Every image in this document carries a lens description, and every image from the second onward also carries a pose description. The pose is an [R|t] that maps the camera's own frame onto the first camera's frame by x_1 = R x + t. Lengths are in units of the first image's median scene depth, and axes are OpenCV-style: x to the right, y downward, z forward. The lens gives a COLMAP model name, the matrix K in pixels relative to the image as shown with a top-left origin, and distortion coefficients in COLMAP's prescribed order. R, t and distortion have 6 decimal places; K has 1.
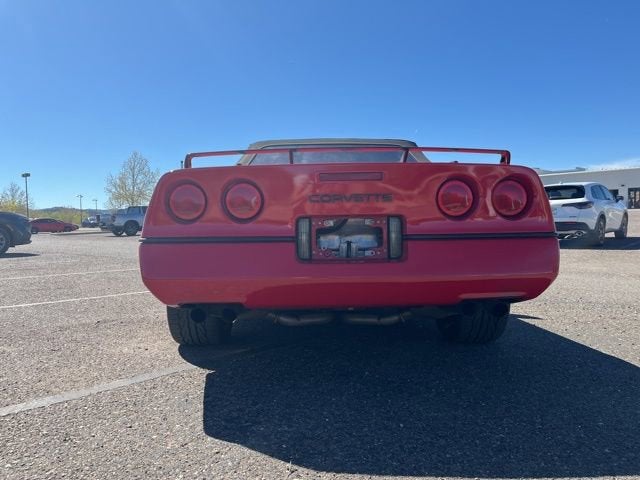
lens RADIAL K [[481.9, 0, 316.0], [0, 481.9, 239.8], [0, 0, 1]] dist [0.074116, -0.105071]
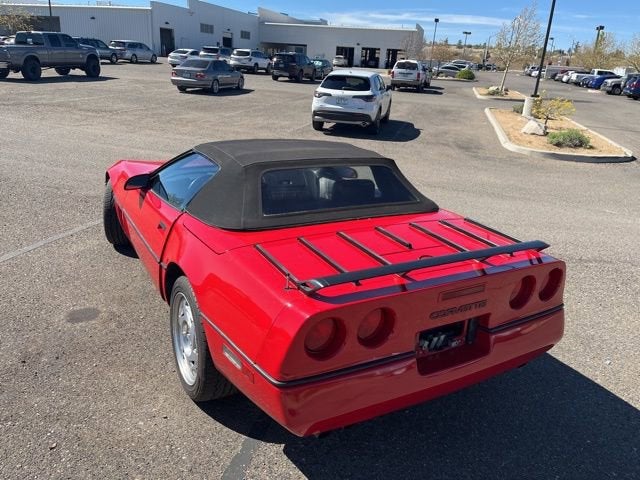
lens RADIAL K [[481.9, 0, 317.1], [0, 481.9, 240.9], [0, 0, 1]] dist [0.074116, -0.105071]
pose [[0.873408, -0.094327, 0.477766, -0.638106], [-0.062783, 0.951064, 0.302547, -0.485169], [-0.482925, -0.294243, 0.824745, 0.260324]]
